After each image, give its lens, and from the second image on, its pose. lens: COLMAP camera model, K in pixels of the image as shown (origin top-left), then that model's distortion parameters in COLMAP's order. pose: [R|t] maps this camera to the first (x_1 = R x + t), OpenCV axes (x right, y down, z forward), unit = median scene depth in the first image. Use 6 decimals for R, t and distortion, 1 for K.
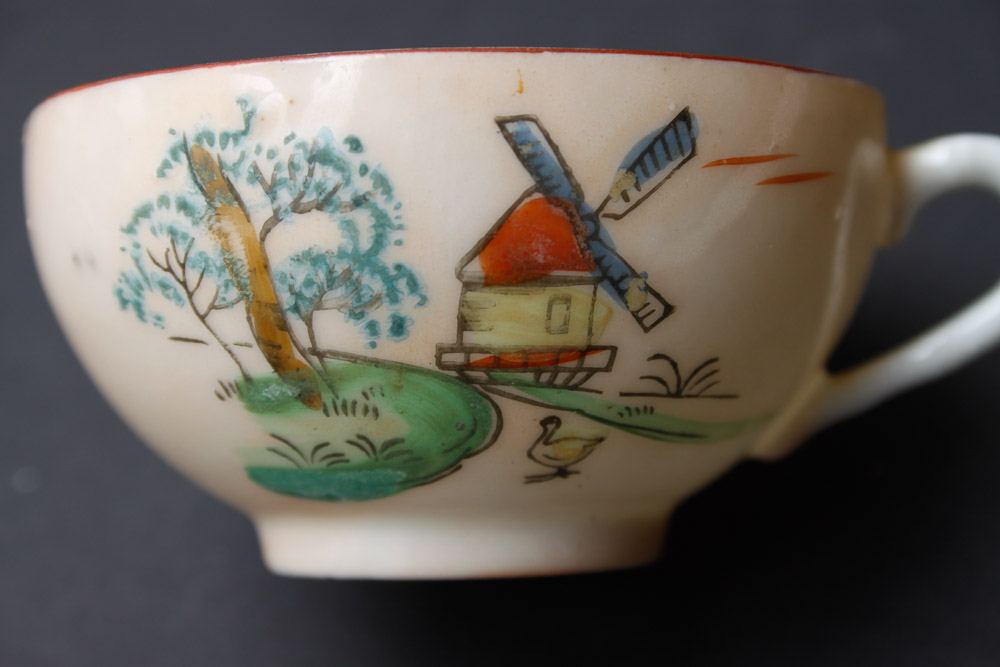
lens RADIAL K [[2293.6, 0, 497.7], [0, 2293.6, 337.3], [0, 0, 1]] dist [0.089715, 0.000000]
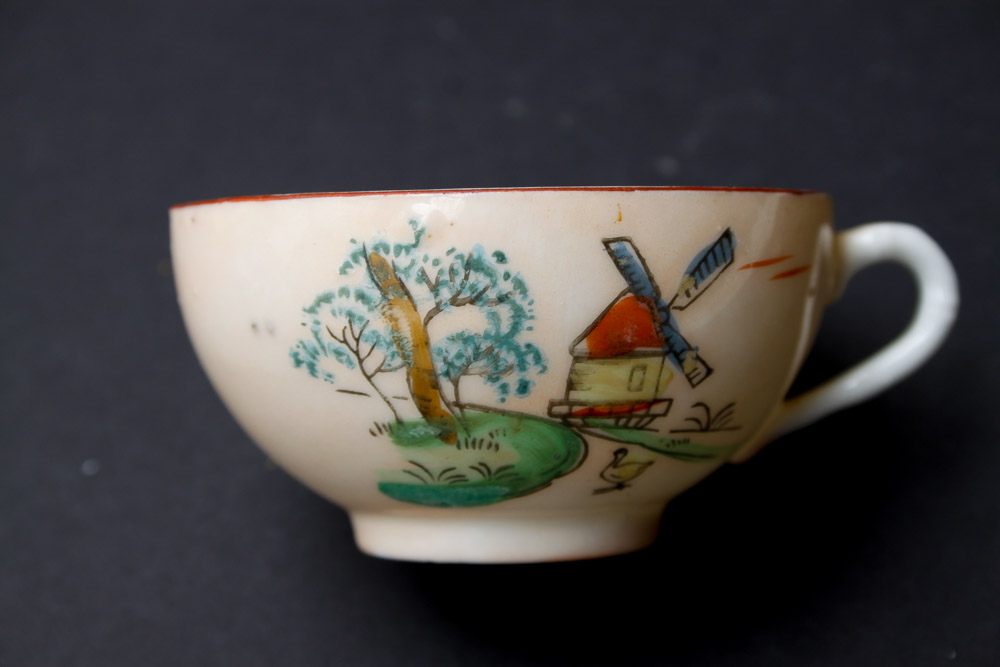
lens RADIAL K [[2293.6, 0, 504.0], [0, 2293.6, 328.3], [0, 0, 1]] dist [0.089715, 0.000000]
pose [[0.984687, 0.000034, 0.174331, -0.290718], [-0.009581, 0.998499, 0.053921, -0.112646], [-0.174067, -0.054766, 0.983210, -0.336102]]
